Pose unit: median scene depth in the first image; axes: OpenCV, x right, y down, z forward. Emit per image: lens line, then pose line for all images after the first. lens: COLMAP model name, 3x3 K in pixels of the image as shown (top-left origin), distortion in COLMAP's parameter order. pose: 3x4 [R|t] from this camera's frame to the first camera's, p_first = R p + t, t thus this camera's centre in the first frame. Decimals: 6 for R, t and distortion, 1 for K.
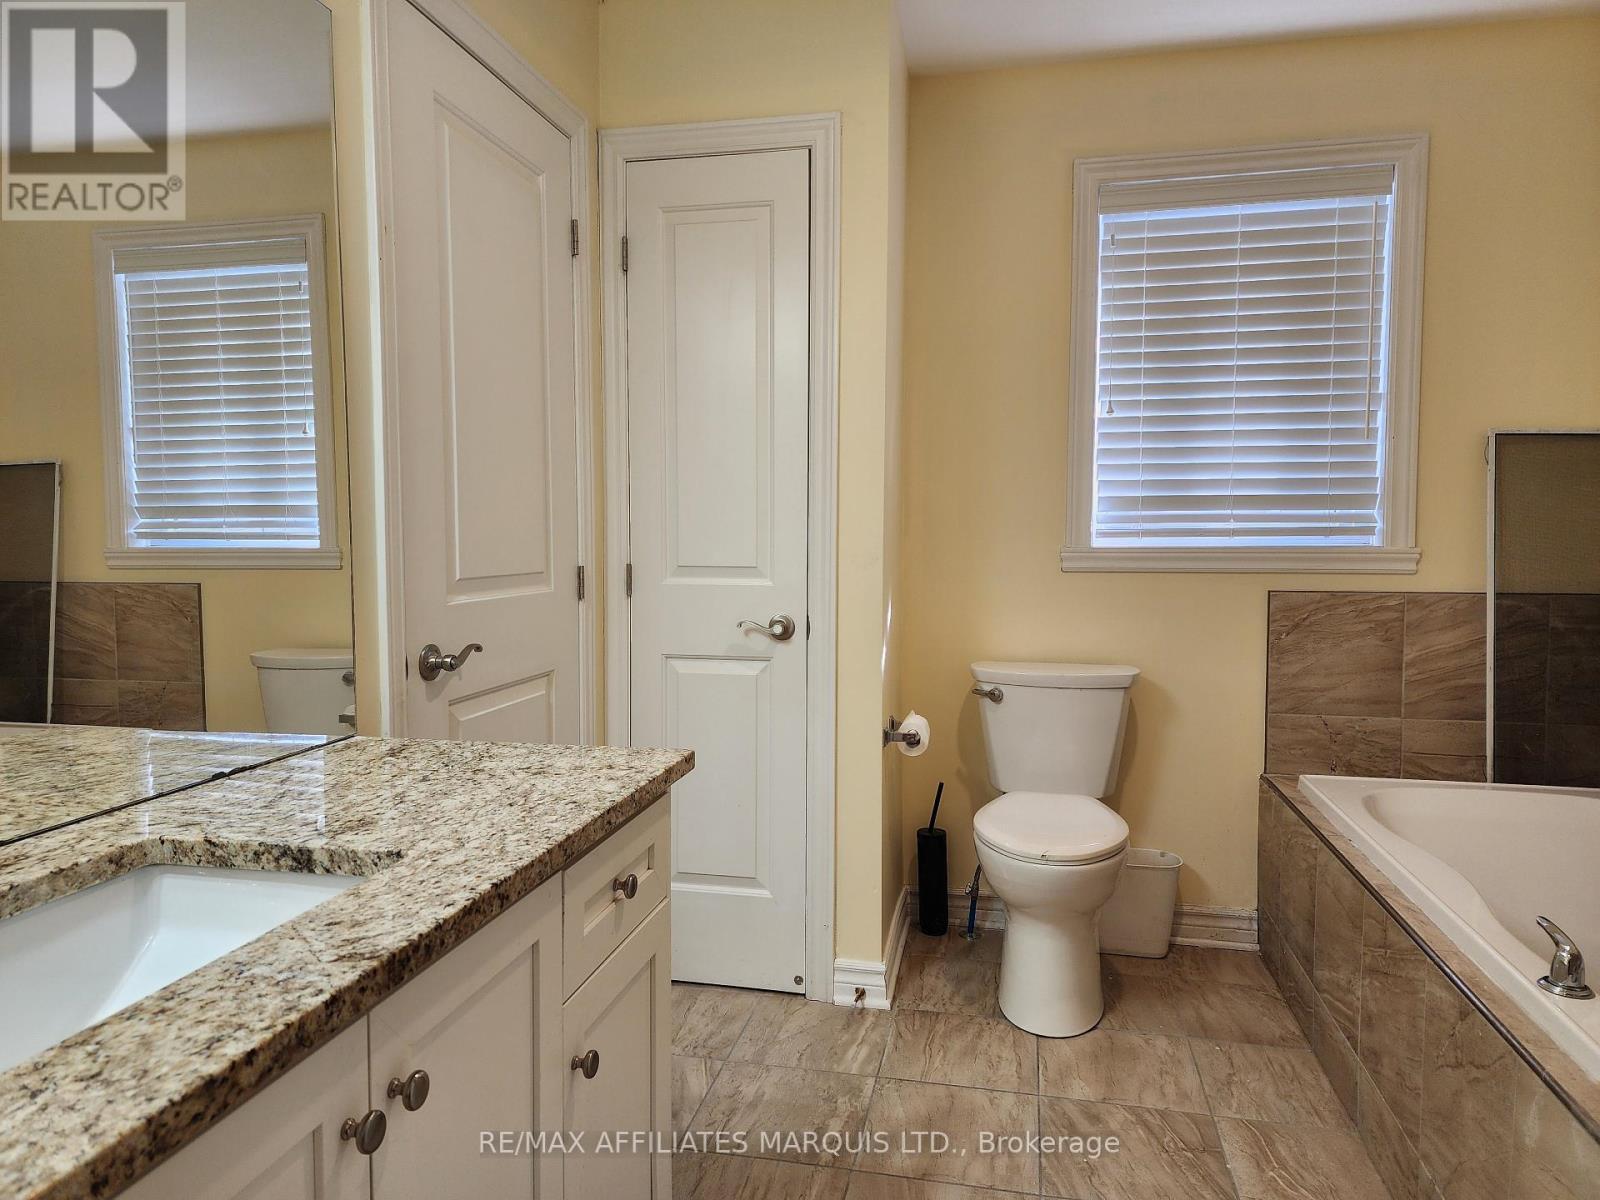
lens RADIAL K [[1078.6, 0, 798.1], [0, 1078.6, 595.5], [0, 0, 1]] dist [-0.002339, -0.000716]
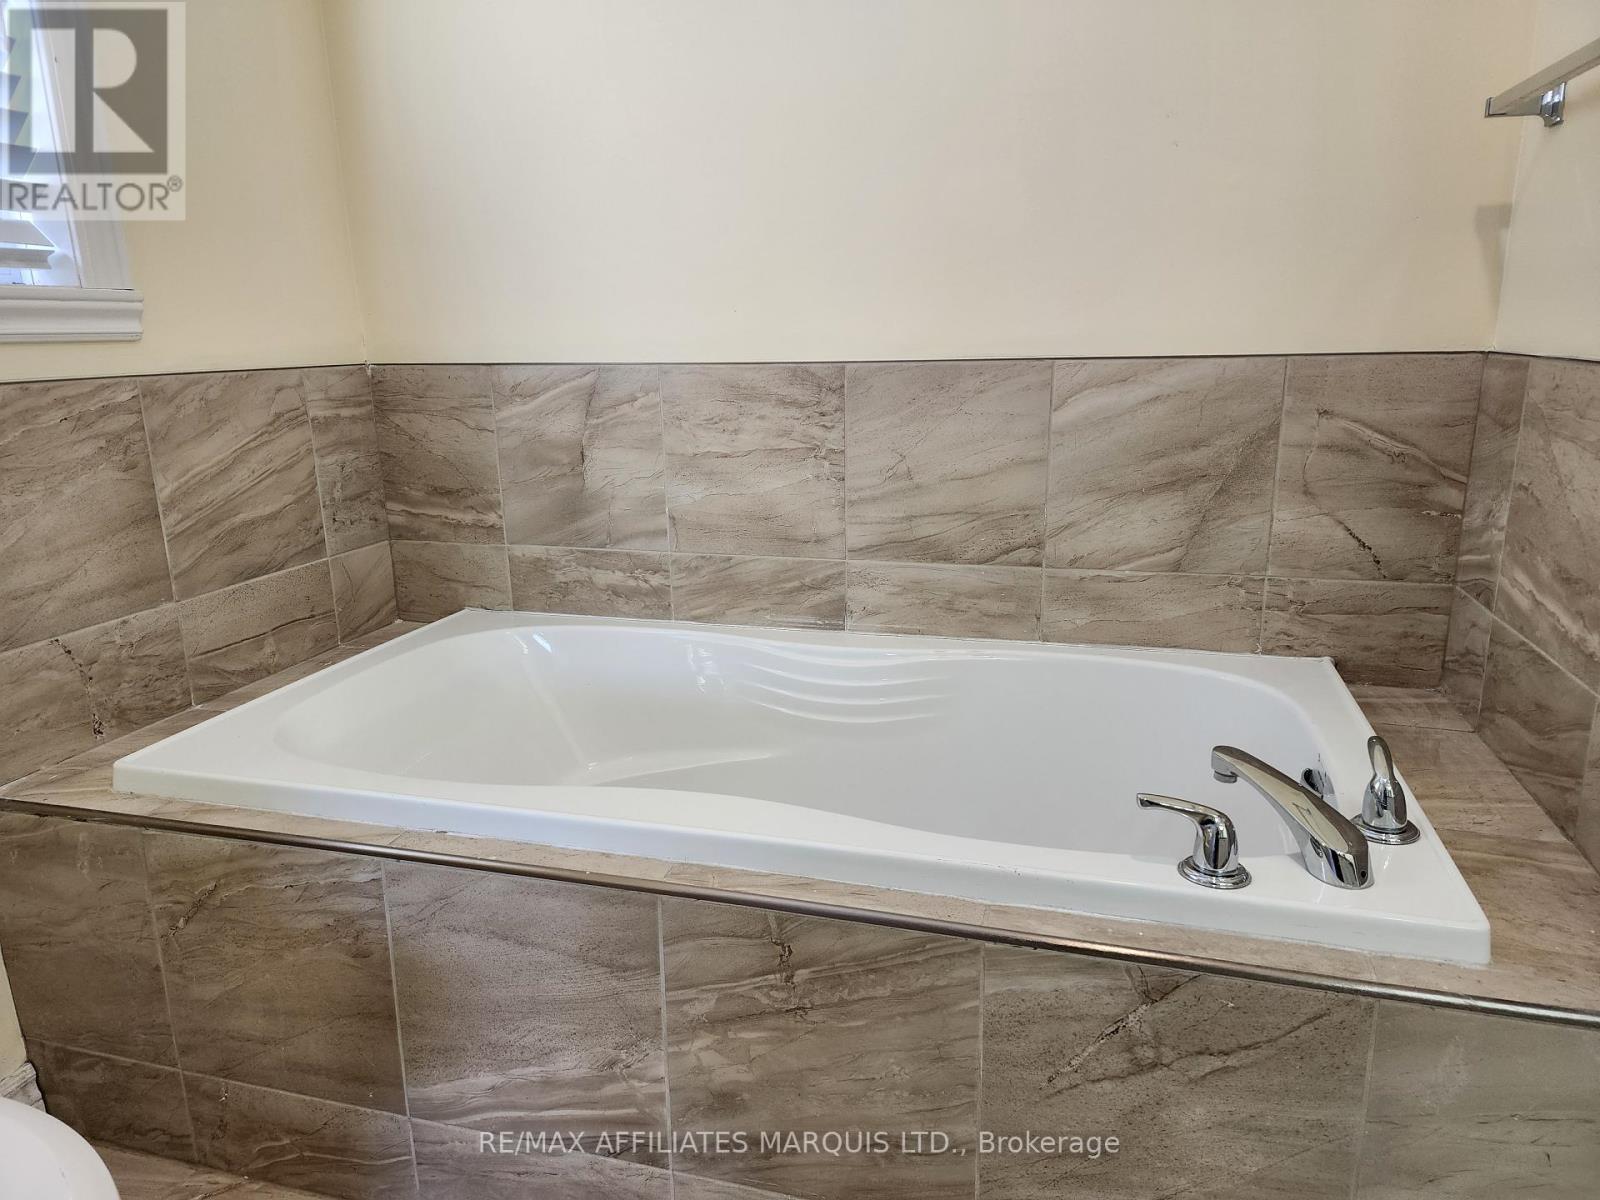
lens RADIAL K [[1078.6, 0, 800.4], [0, 1078.6, 596.9], [0, 0, 1]] dist [-0.002339, -0.000716]
pose [[0.062907, -0.240334, 0.968650, 0.031190], [0.080779, 0.968614, 0.235079, 0.004358], [-0.994745, 0.063458, 0.080346, 0.626484]]
